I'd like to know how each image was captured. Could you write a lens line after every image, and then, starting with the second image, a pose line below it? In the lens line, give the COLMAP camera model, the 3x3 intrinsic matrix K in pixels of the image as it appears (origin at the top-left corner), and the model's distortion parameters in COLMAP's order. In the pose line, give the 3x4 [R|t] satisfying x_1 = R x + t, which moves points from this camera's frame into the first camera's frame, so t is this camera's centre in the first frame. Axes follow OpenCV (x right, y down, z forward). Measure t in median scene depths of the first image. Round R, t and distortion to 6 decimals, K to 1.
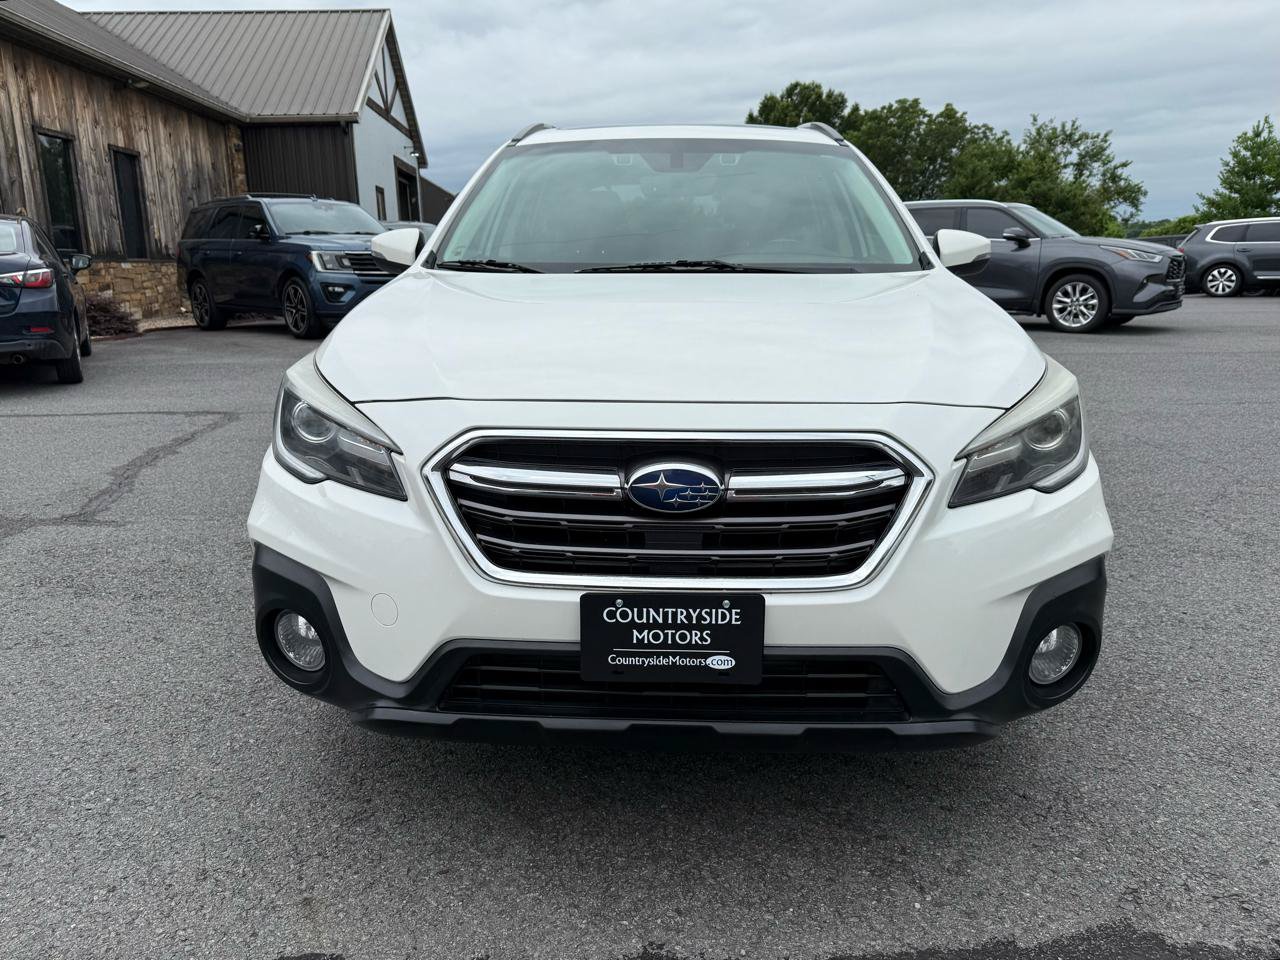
lens RADIAL K [[994.1, 0, 640.0], [0, 994.1, 480.0], [0, 0, 1]] dist [-0.008661, -0.013705]
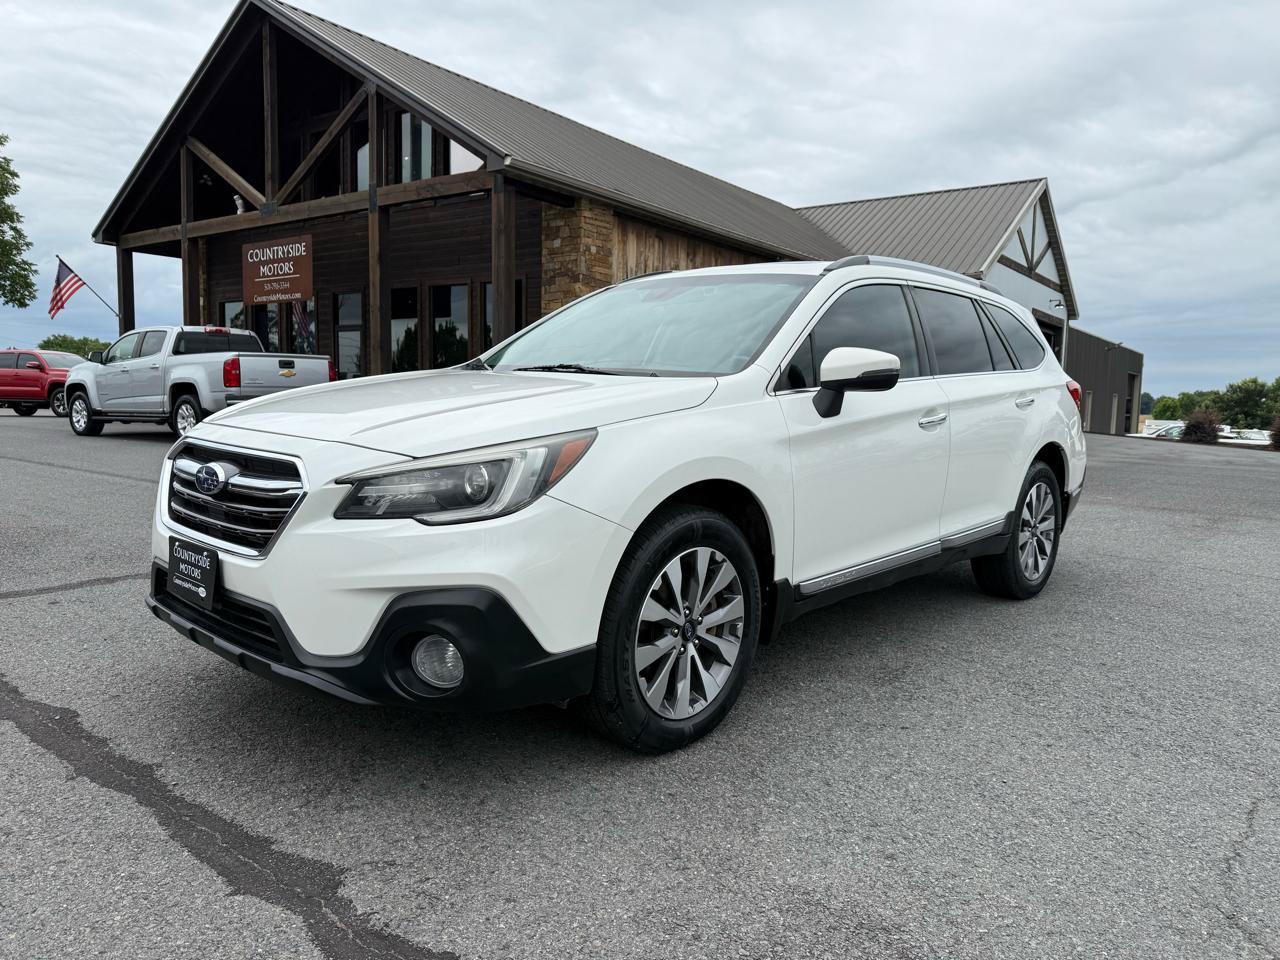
lens RADIAL K [[895.6, 0, 635.0], [0, 895.6, 480.1], [0, 0, 1]] dist [0.044089, -0.053308]
pose [[0.750763, 0.091009, -0.654272, 0.820823], [-0.178109, 0.981670, -0.067826, -0.007783], [0.636106, 0.167453, 0.753212, 0.182278]]
